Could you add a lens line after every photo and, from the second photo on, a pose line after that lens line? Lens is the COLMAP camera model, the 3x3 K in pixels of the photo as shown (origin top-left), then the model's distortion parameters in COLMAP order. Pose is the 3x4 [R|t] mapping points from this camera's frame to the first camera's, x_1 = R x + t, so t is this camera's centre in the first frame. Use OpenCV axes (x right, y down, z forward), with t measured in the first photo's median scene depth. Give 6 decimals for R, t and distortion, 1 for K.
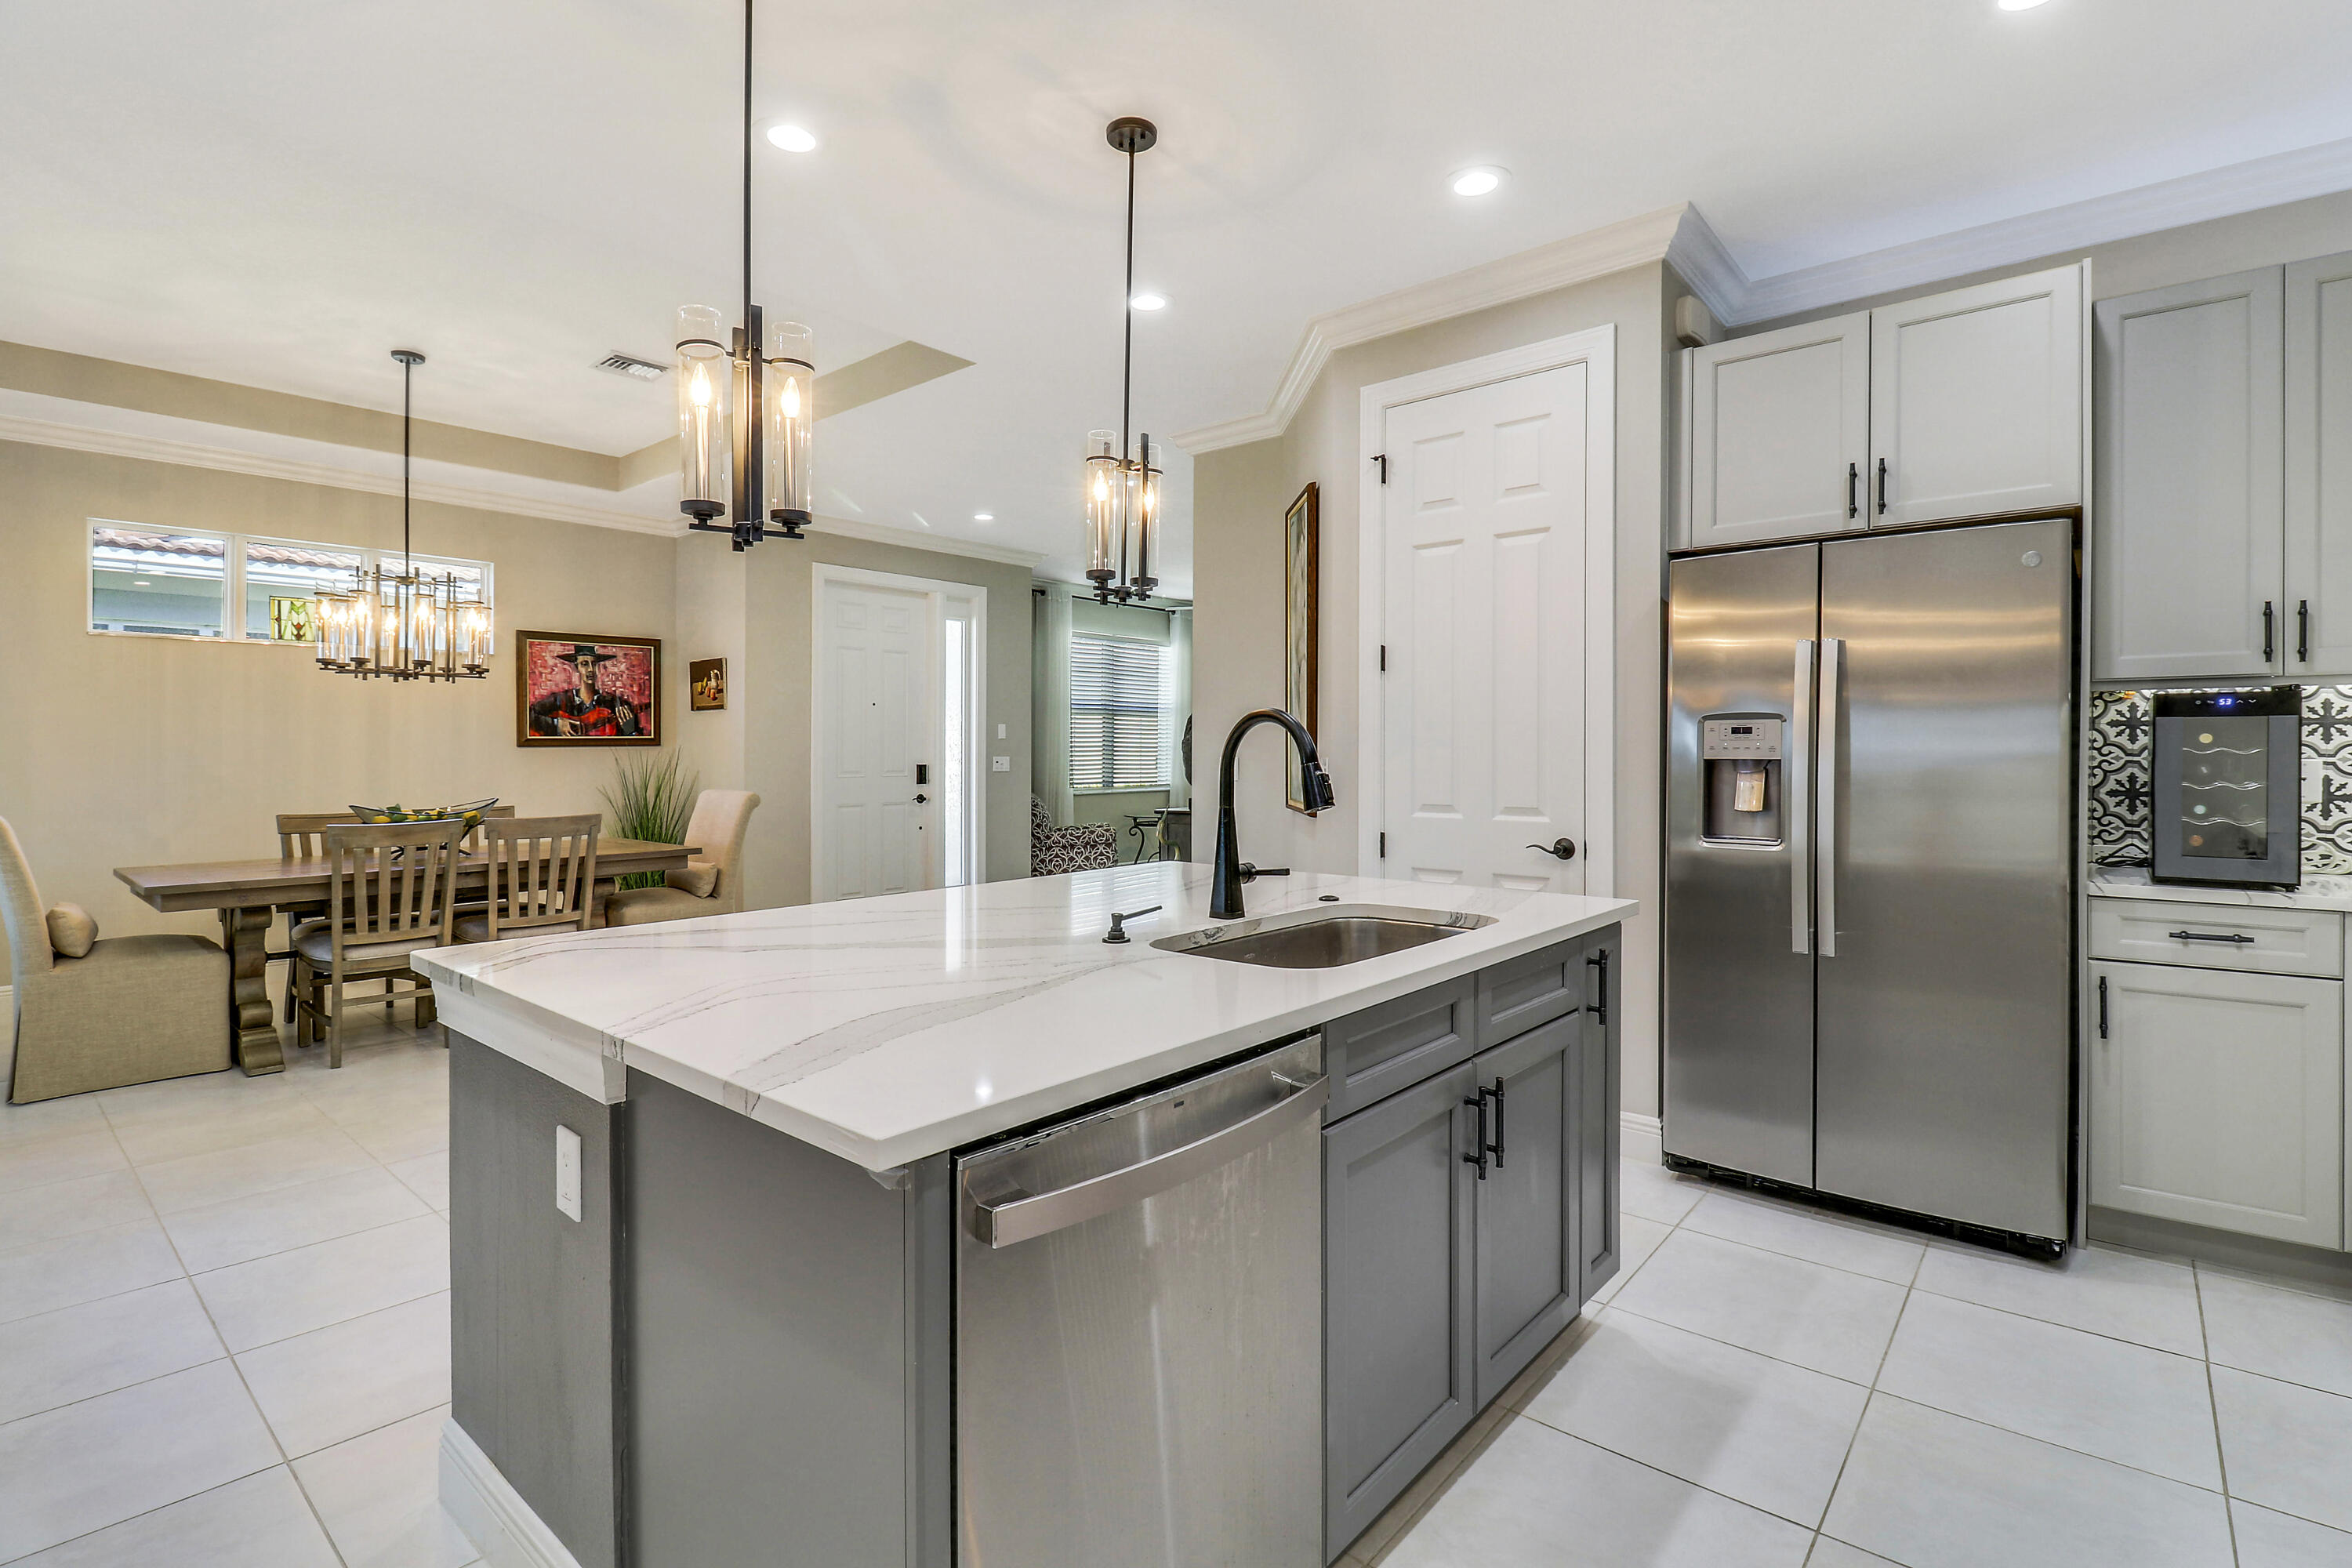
lens RADIAL K [[1104.2, 0, 1186.9], [0, 1104.2, 737.1], [0, 0, 1]] dist [-0.000532, -0.010602]
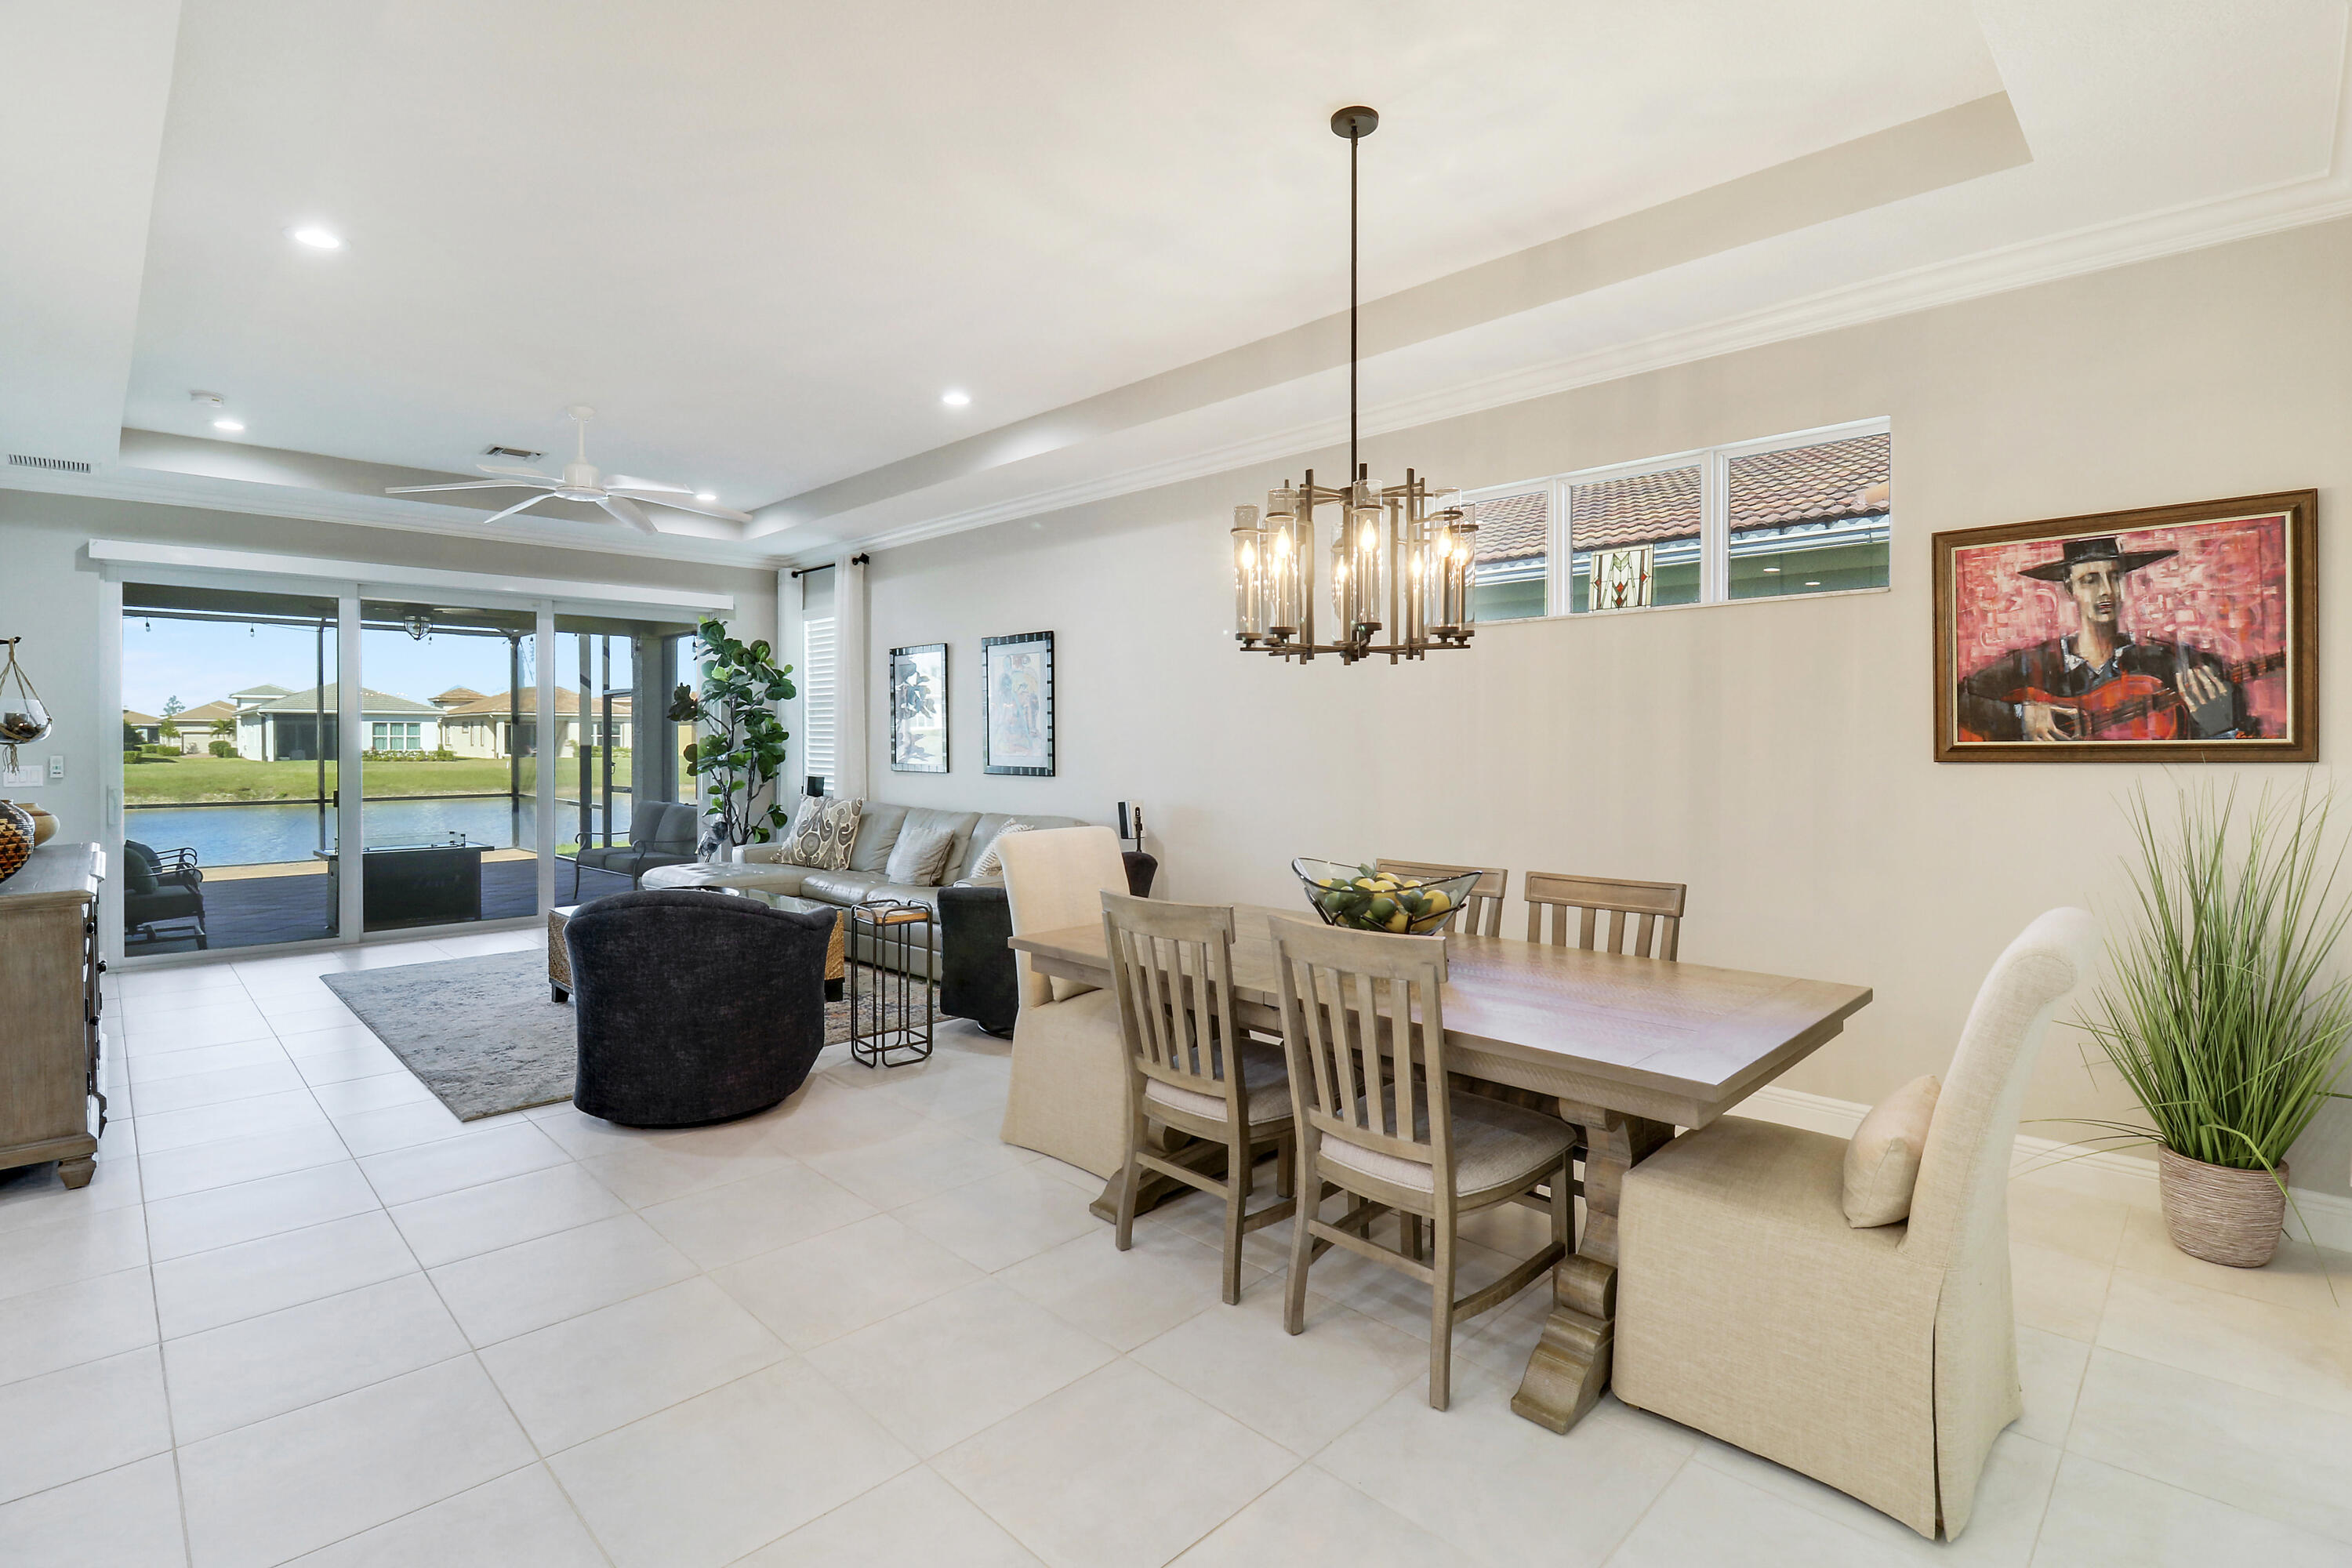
lens RADIAL K [[1104.2, 0, 1171.5], [0, 1104.2, 736.0], [0, 0, 1]] dist [-0.000532, -0.010602]
pose [[-0.080192, -0.001823, -0.996778, -0.098763], [0.014018, 0.999897, -0.002956, -0.009348], [0.996681, -0.014210, -0.080158, 0.985007]]
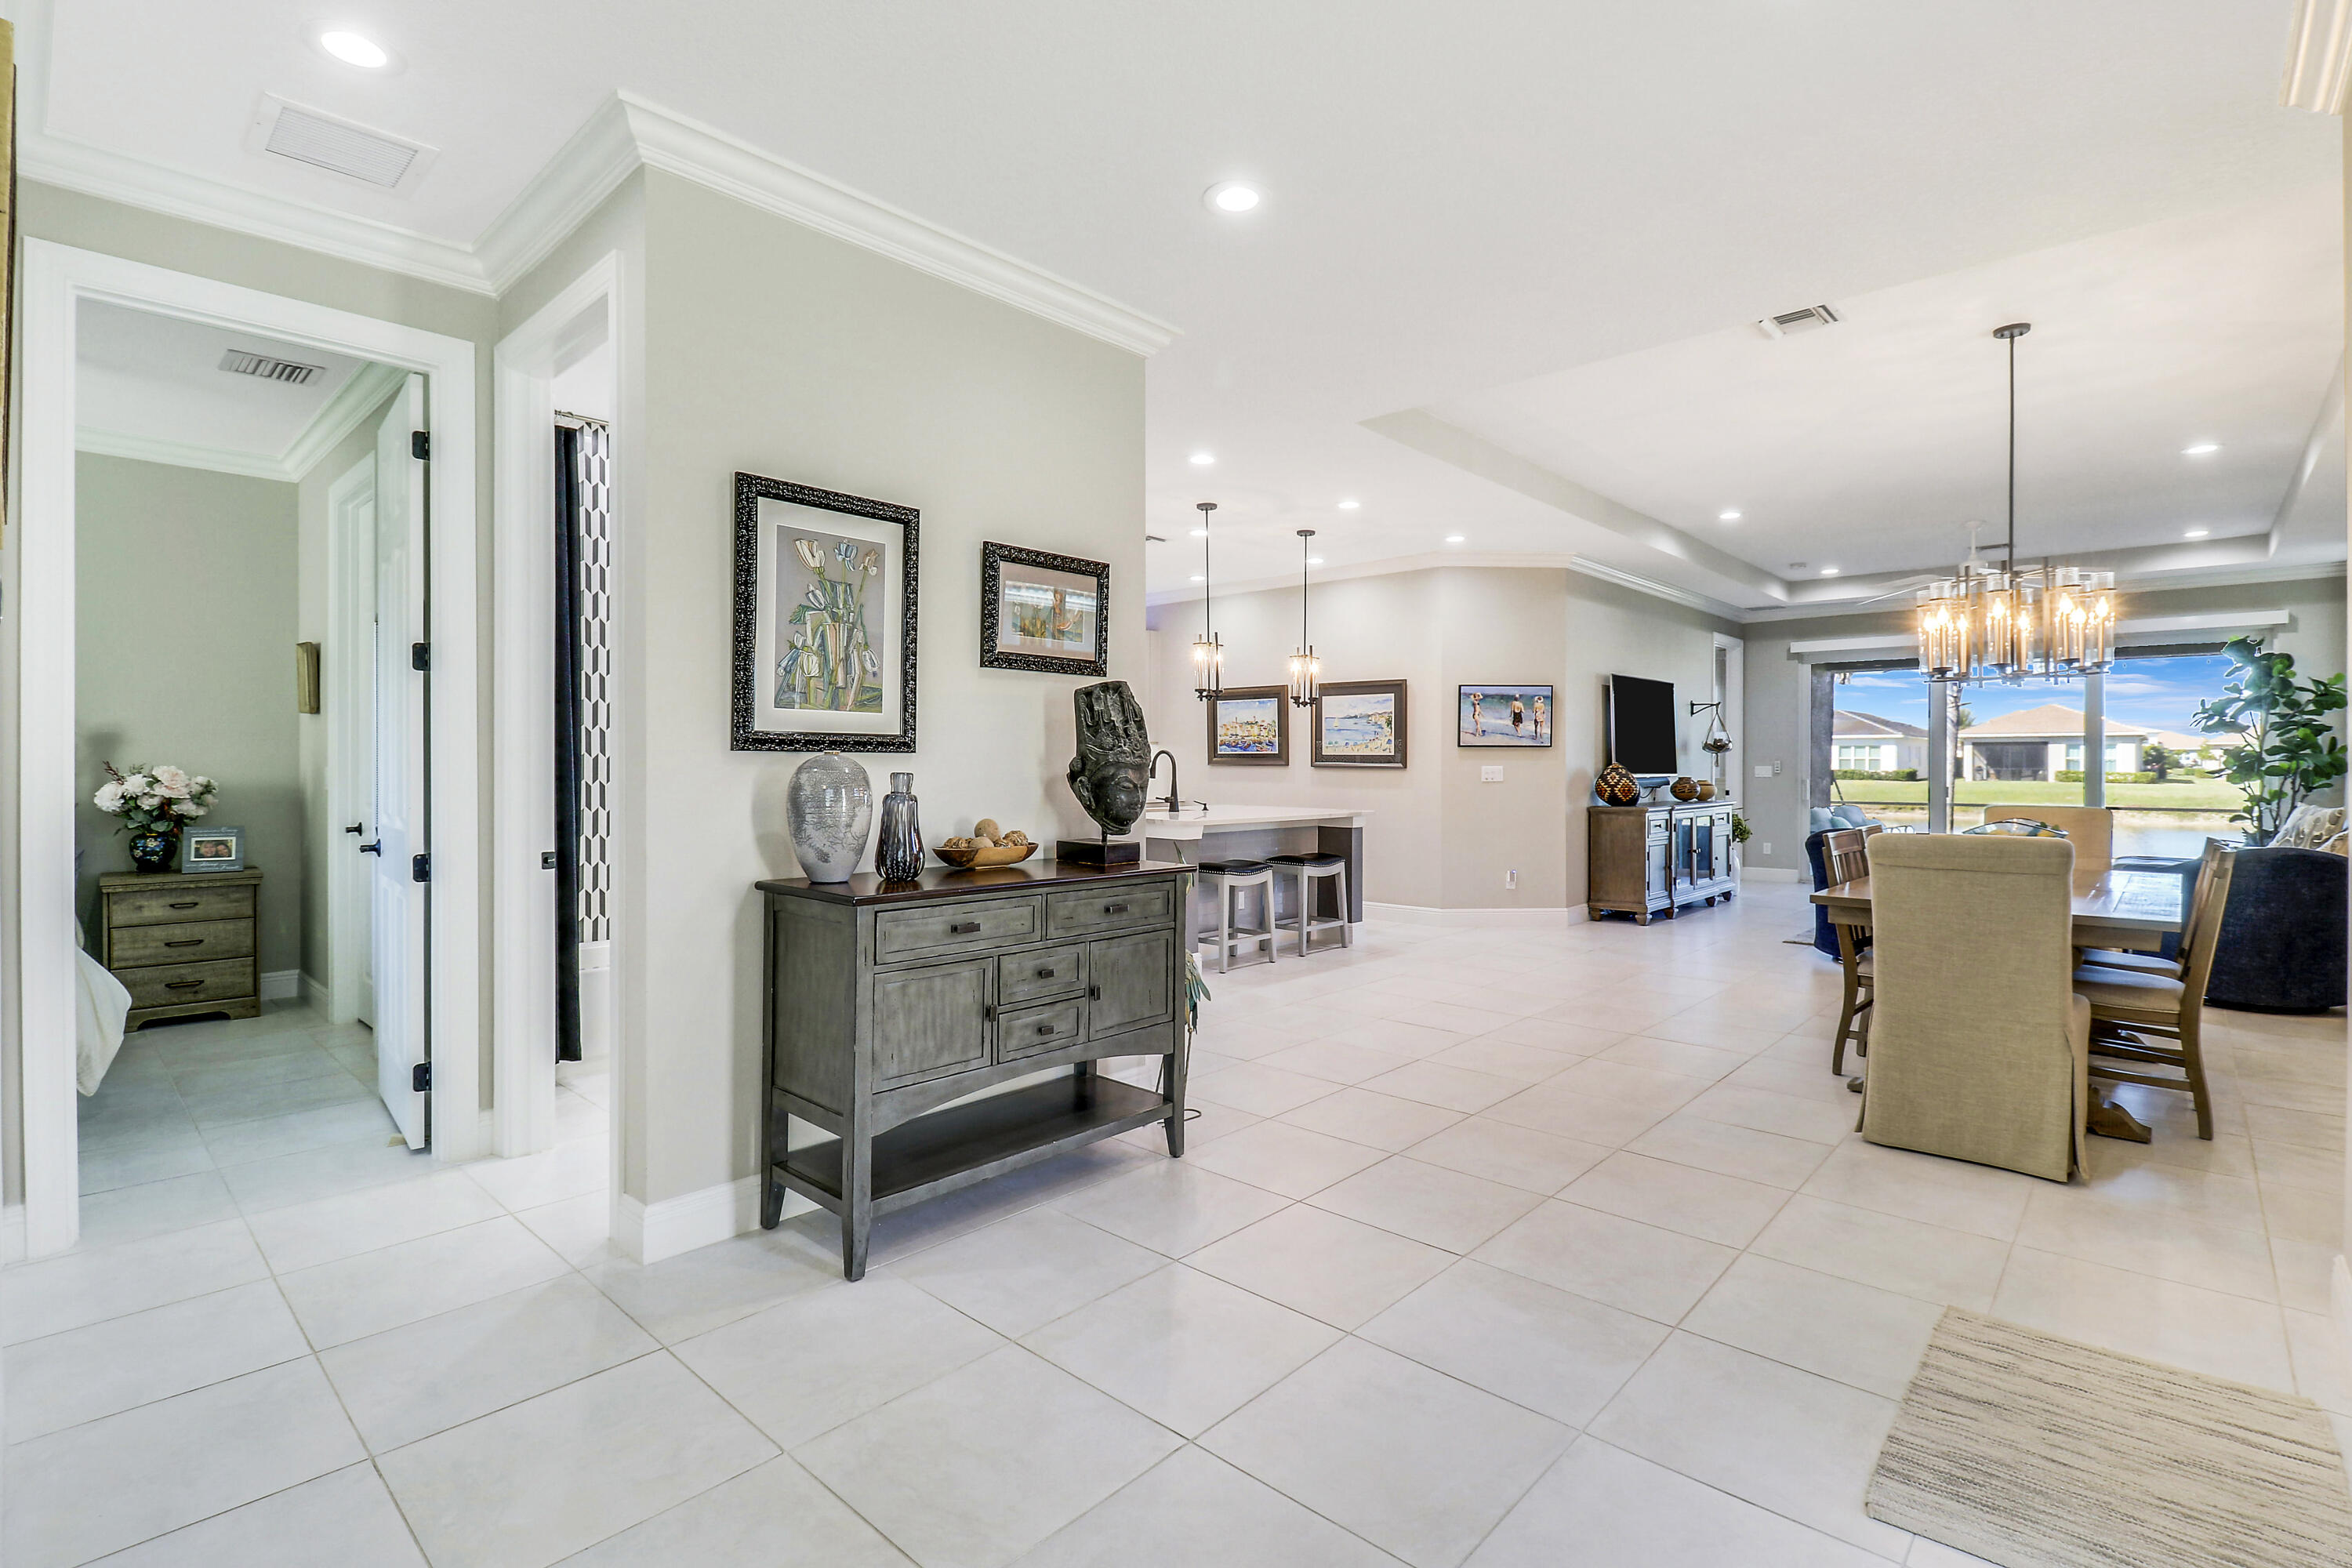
lens RADIAL K [[1104.2, 0, 1180.2], [0, 1104.2, 767.8], [0, 0, 1]] dist [-0.000532, -0.010602]
pose [[-0.999326, 0.000135, 0.036696, -0.052958], [-0.000204, 0.999957, -0.009250, 0.025497], [-0.036696, -0.009251, -0.999284, 1.964288]]
